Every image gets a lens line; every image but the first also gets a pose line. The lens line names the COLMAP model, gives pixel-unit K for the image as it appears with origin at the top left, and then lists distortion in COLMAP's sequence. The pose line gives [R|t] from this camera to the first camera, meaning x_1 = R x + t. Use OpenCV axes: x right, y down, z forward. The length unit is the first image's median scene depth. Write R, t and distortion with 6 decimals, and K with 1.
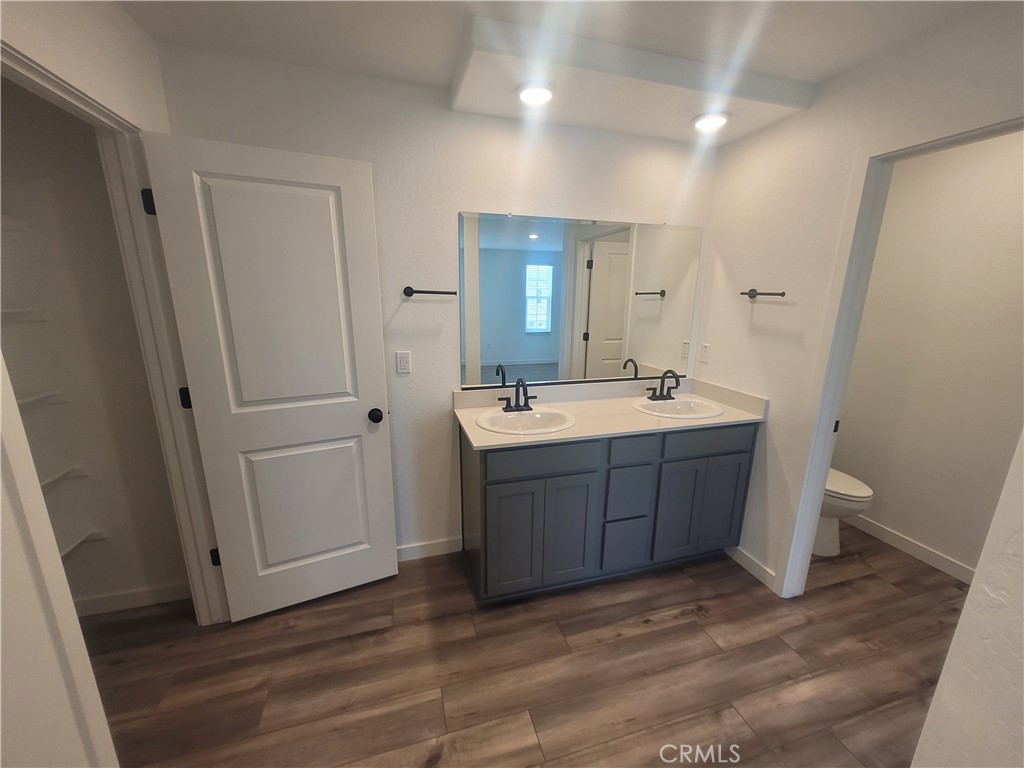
lens RADIAL K [[402.0, 0, 512.3], [0, 402.0, 387.2], [0, 0, 1]] dist [-0.000606, -0.000048]
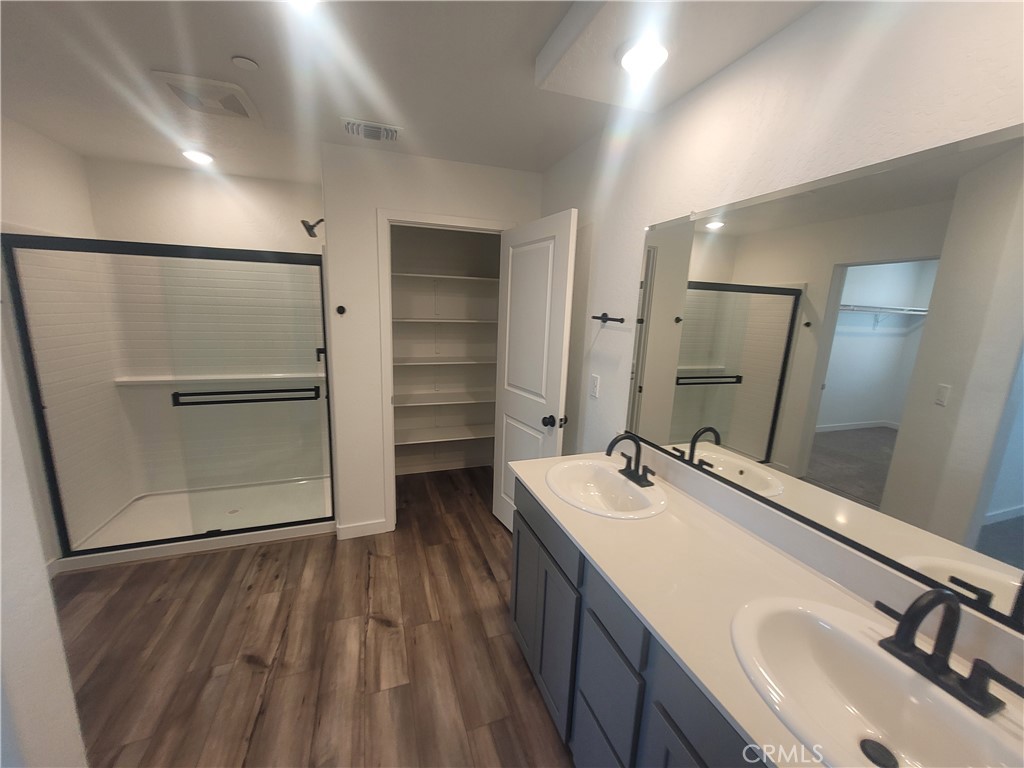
lens RADIAL K [[402.0, 0, 511.9], [0, 402.0, 386.3], [0, 0, 1]] dist [-0.000606, -0.000048]
pose [[0.044149, 0.182343, -0.982243, 0.890196], [-0.260869, 0.951194, 0.164854, -0.214536], [0.964364, 0.248959, 0.089562, 0.860711]]
